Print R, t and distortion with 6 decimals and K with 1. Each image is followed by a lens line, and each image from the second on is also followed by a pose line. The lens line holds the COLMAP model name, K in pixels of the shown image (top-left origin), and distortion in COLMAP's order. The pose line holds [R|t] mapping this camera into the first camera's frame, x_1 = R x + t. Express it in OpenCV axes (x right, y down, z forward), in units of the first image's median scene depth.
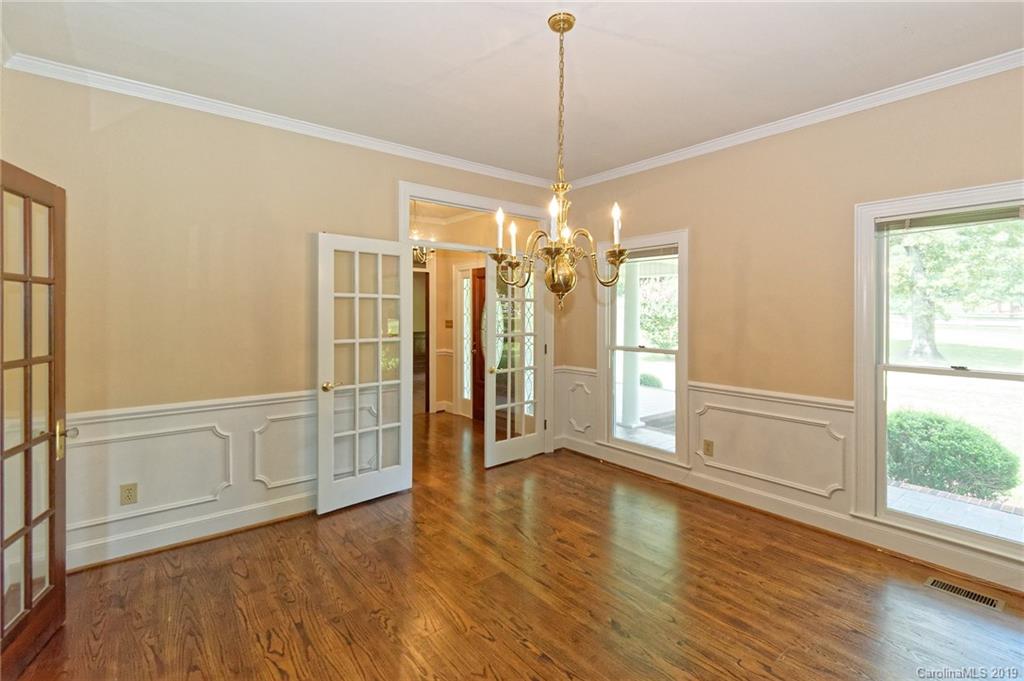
lens RADIAL K [[471.2, 0, 518.7], [0, 471.2, 311.1], [0, 0, 1]] dist [0.001931, 0.000124]
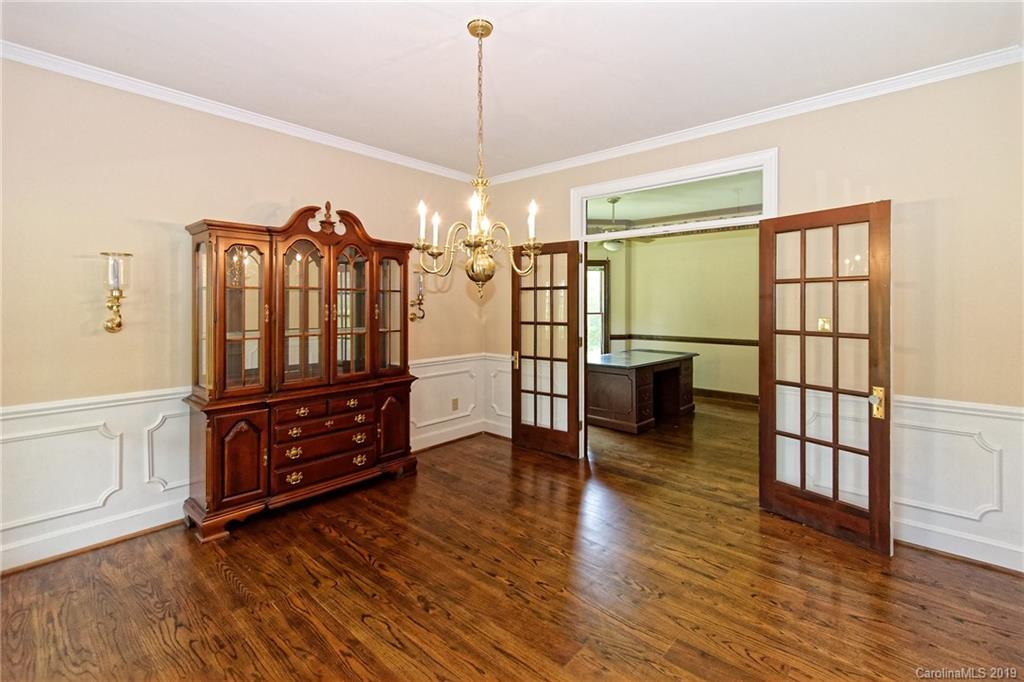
lens RADIAL K [[464.3, 0, 511.1], [0, 464.3, 302.4], [0, 0, 1]] dist [-0.001053, -0.000484]
pose [[-0.987055, -0.002536, -0.160361, 0.146632], [-0.001004, 0.999953, -0.009636, 0.012482], [0.160378, -0.009350, -0.987011, 1.585322]]
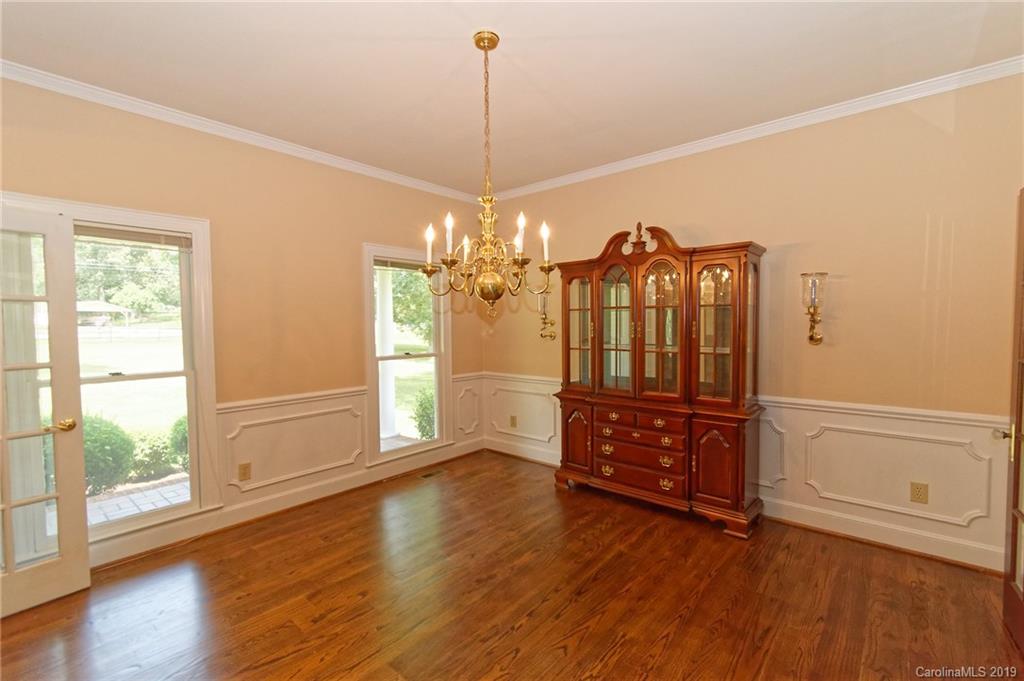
lens RADIAL K [[452.1, 0, 512.0], [0, 452.1, 340.5], [0, 0, 1]] dist [-0.000534, -0.000204]
pose [[-0.173023, -0.041963, 0.984023, -0.718812], [0.001828, 0.999077, 0.042926, 0.003230], [-0.984916, 0.009226, -0.172786, 0.873026]]
